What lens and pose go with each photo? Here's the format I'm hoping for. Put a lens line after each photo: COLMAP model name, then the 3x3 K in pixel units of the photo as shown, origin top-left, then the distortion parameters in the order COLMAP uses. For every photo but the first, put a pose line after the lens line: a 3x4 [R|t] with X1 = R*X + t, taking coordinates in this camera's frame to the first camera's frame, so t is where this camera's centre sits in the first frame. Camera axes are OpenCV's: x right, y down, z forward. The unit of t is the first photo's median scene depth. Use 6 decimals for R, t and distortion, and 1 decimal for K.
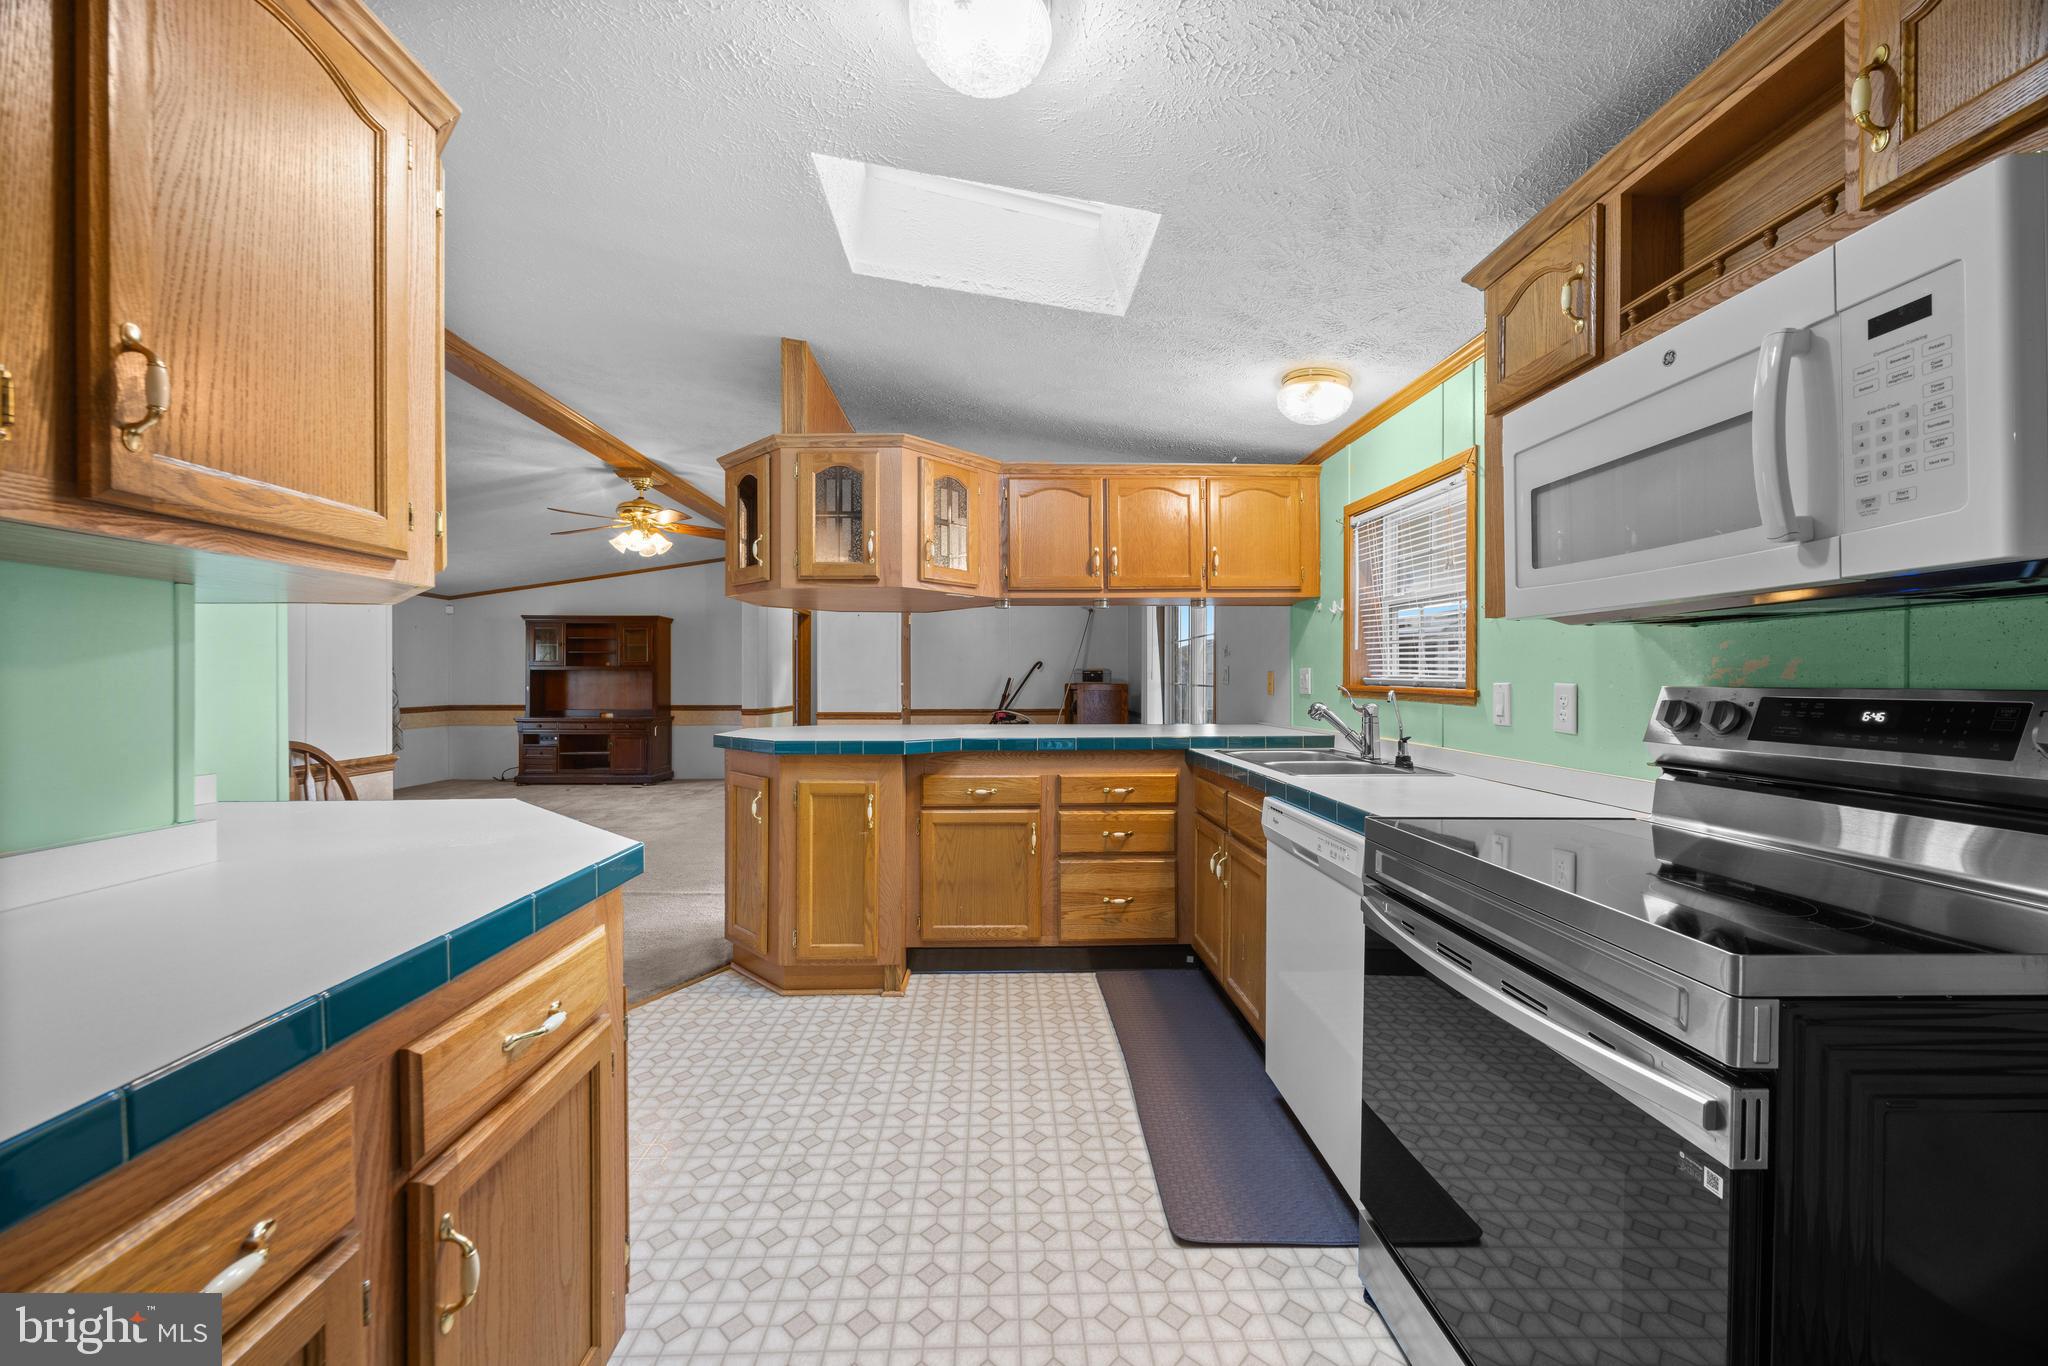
lens RADIAL K [[787.7, 0, 1016.1], [0, 787.7, 684.7], [0, 0, 1]] dist [0.001842, 0.000021]
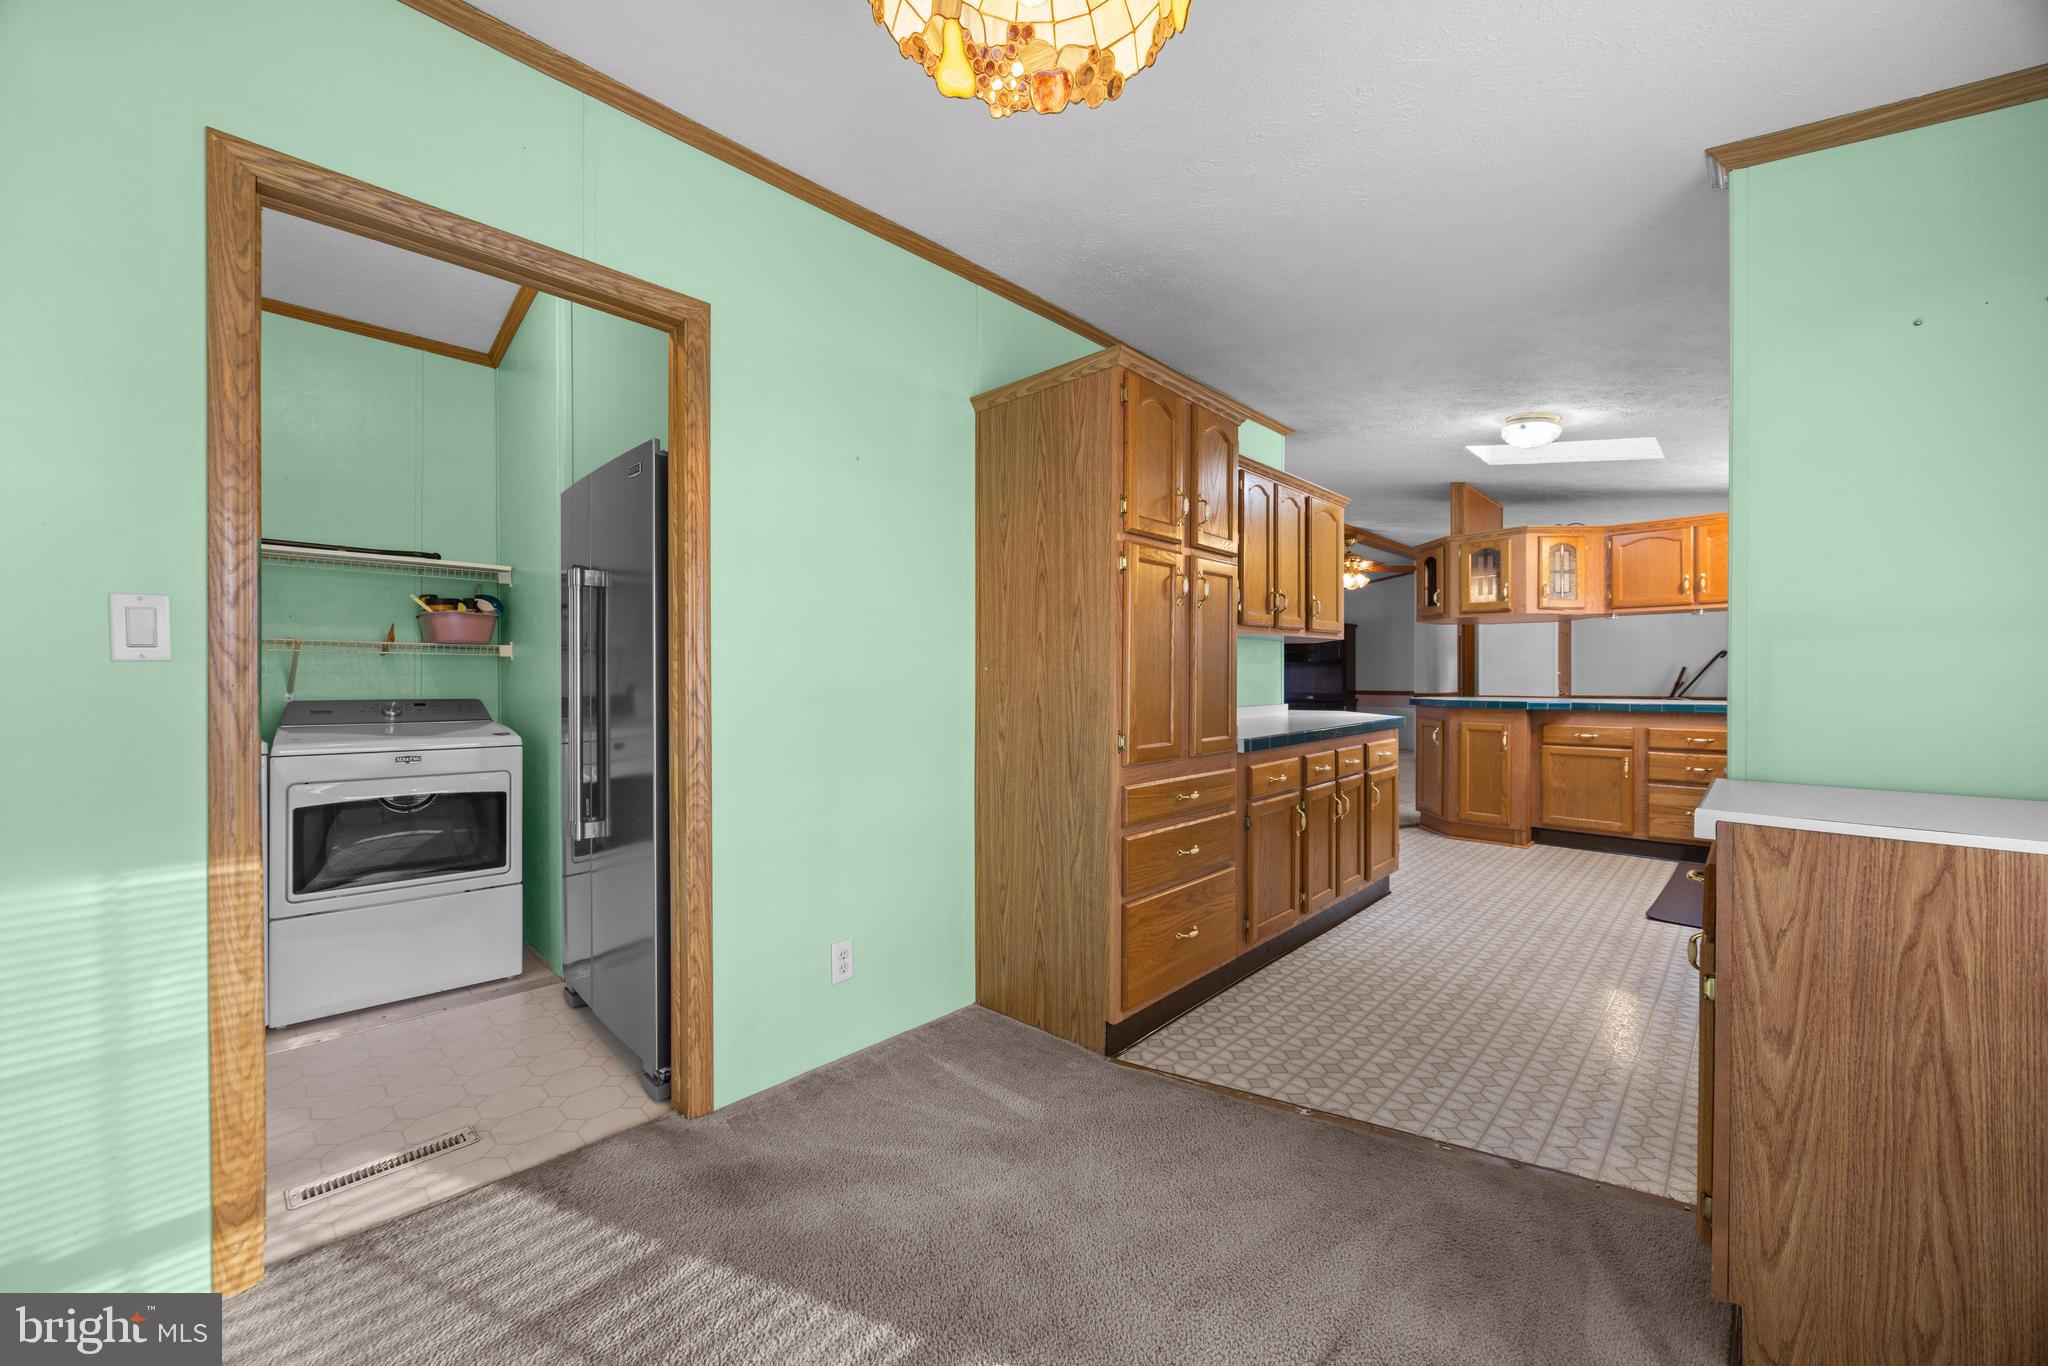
lens RADIAL K [[787.7, 0, 1020.1], [0, 787.7, 683.5], [0, 0, 1]] dist [0.001842, 0.000021]
pose [[0.706900, 0.002321, -0.707310, 0.277039], [0.002082, 0.999983, 0.005362, 0.017087], [0.707311, -0.005263, 0.706883, -0.954835]]
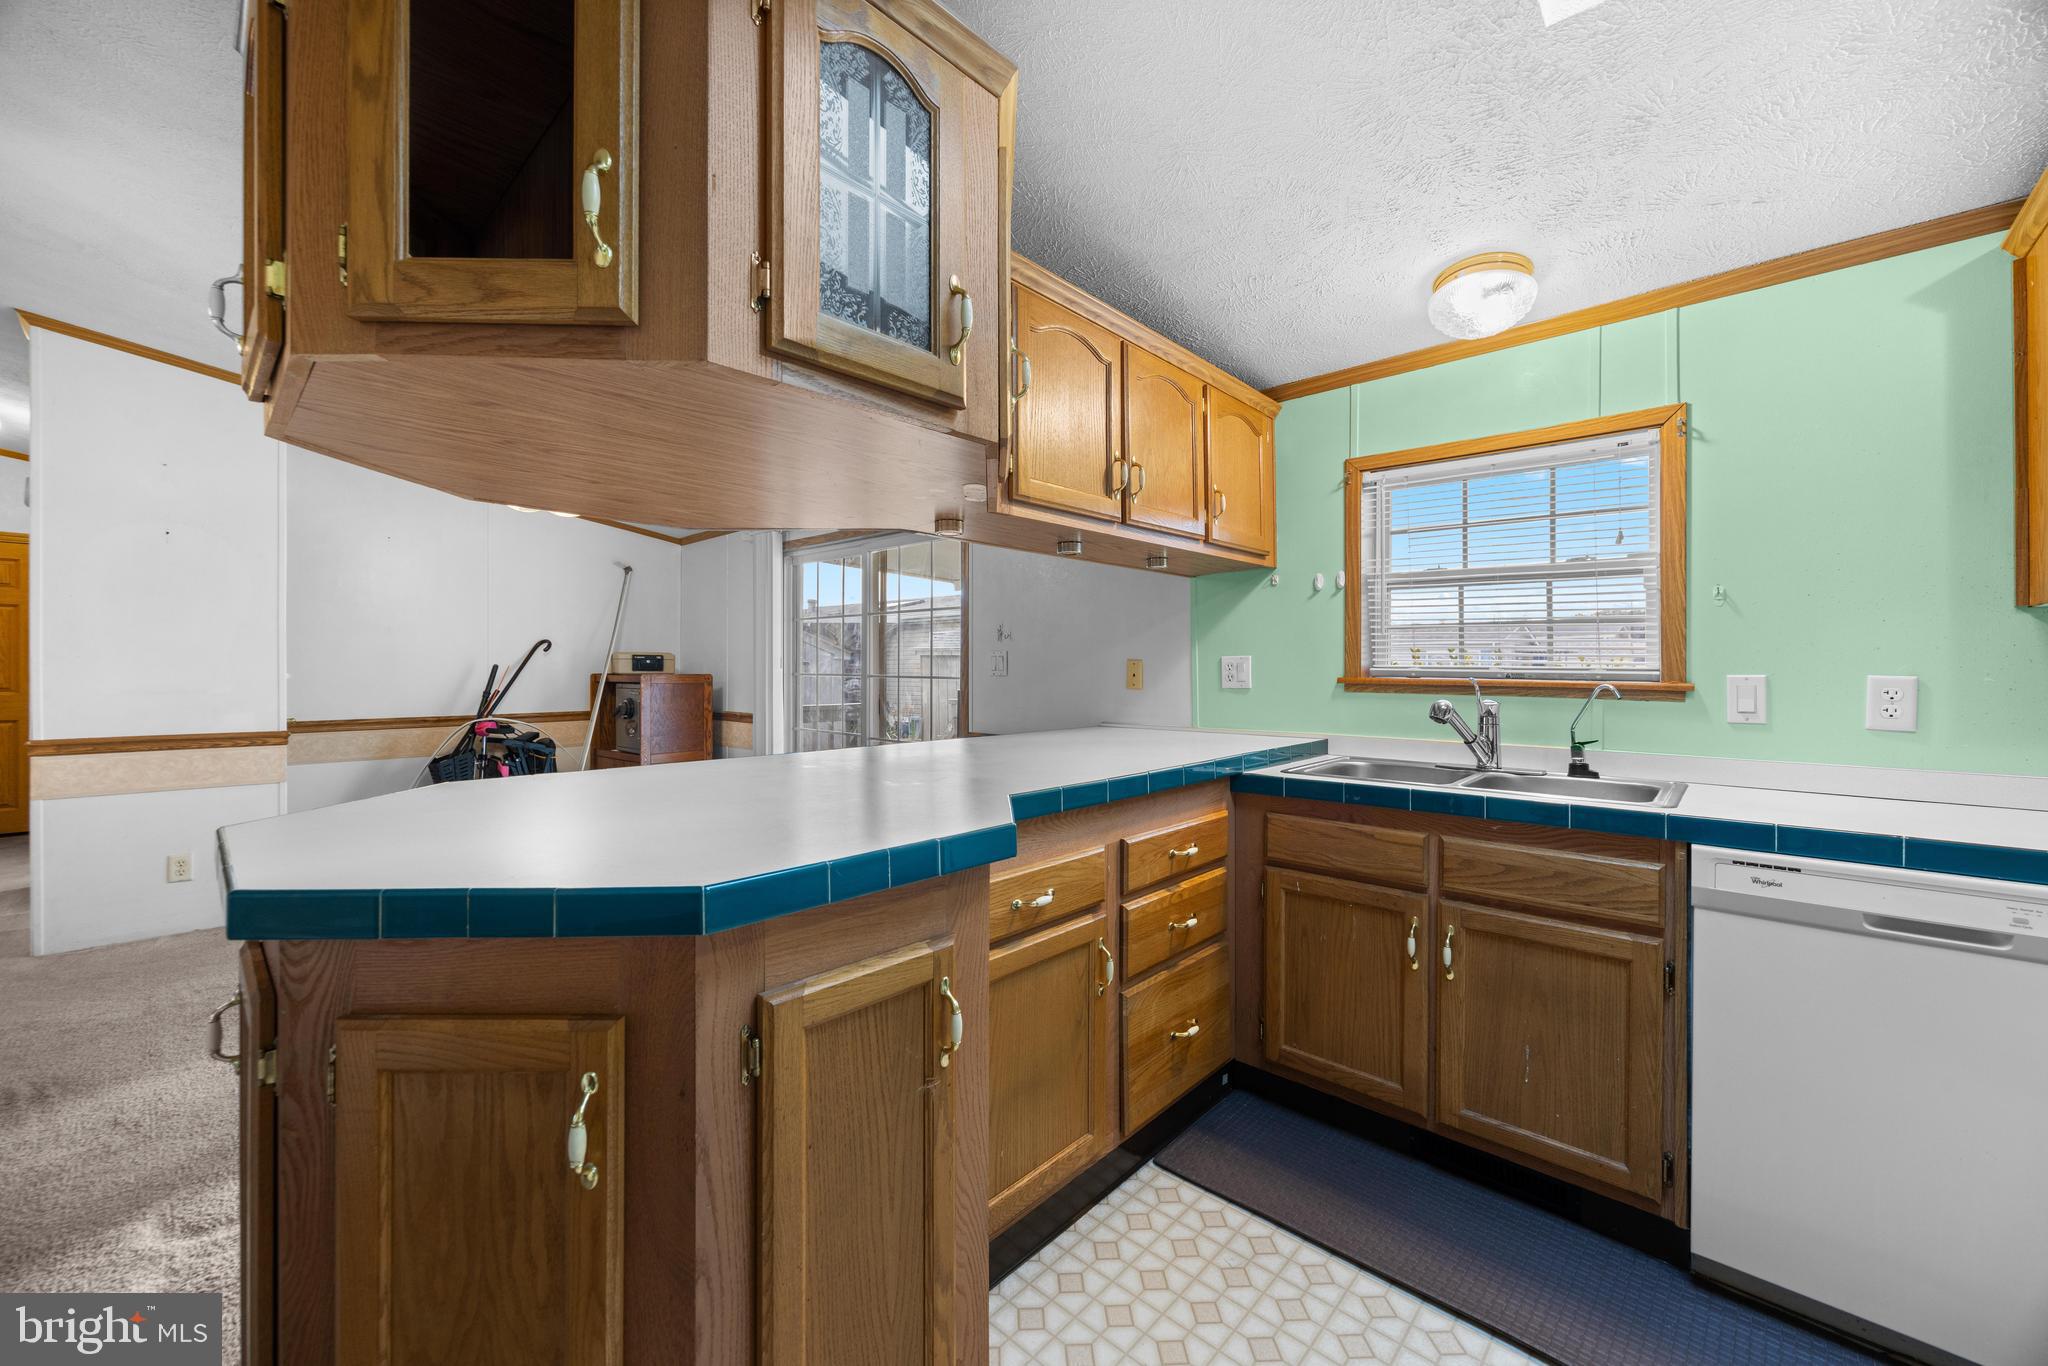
lens RADIAL K [[787.7, 0, 1026.5], [0, 787.7, 670.2], [0, 0, 1]] dist [0.001842, 0.000021]
pose [[0.696307, 0.002950, 0.717738, -0.395741], [0.000242, 0.999991, -0.004344, -0.003112], [-0.717744, 0.003198, 0.696300, 0.663164]]
